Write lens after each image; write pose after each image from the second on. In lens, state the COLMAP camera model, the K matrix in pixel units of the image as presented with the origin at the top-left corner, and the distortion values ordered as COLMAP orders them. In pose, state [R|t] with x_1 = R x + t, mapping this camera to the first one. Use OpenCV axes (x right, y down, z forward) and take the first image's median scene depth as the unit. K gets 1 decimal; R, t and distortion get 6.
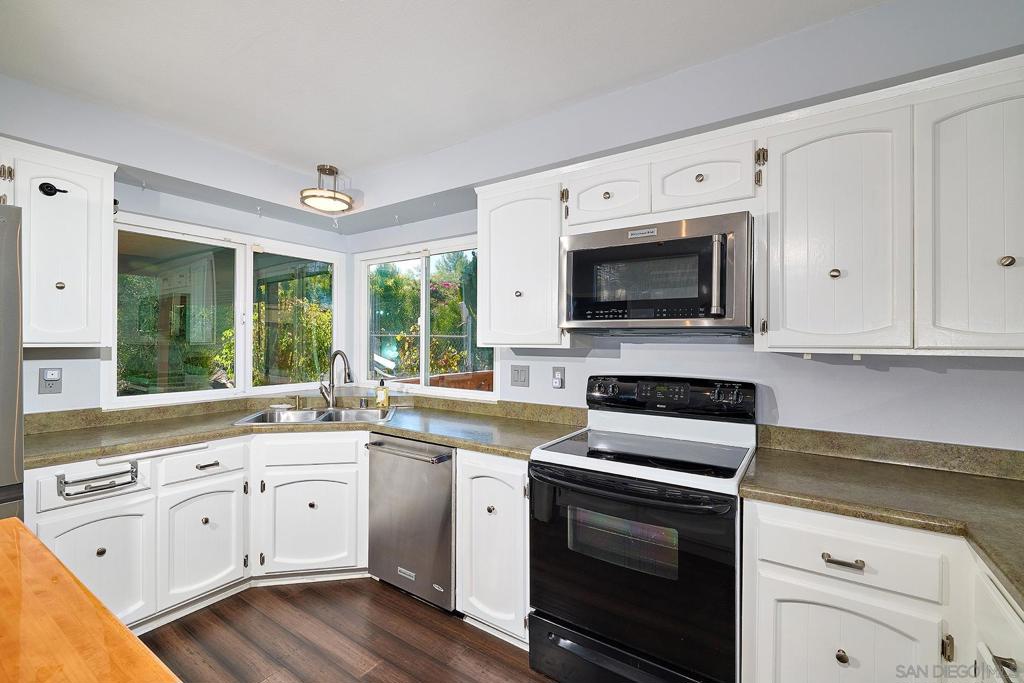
lens RADIAL K [[438.3, 0, 509.5], [0, 438.3, 340.9], [0, 0, 1]] dist [0.001523, 0.000363]
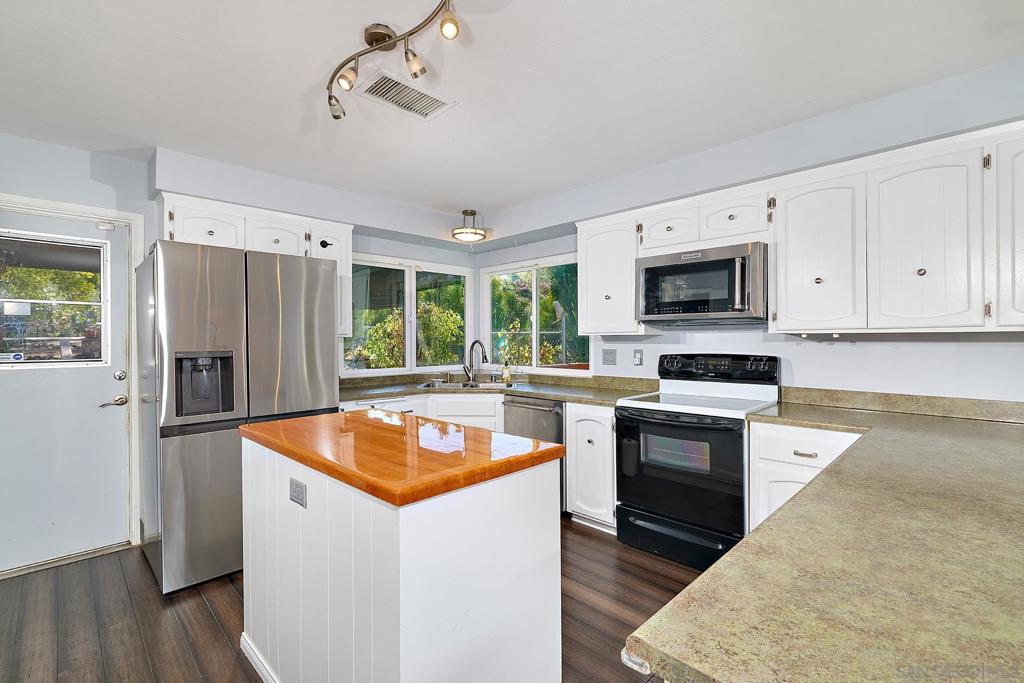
lens RADIAL K [[453.6, 0, 512.0], [0, 453.6, 341.5], [0, 0, 1]] dist [0.000260, -0.000077]
pose [[0.981780, -0.008824, -0.189814, -0.006349], [0.009516, 0.999951, 0.002737, 0.030441], [0.189781, -0.004494, 0.981816, -0.527791]]
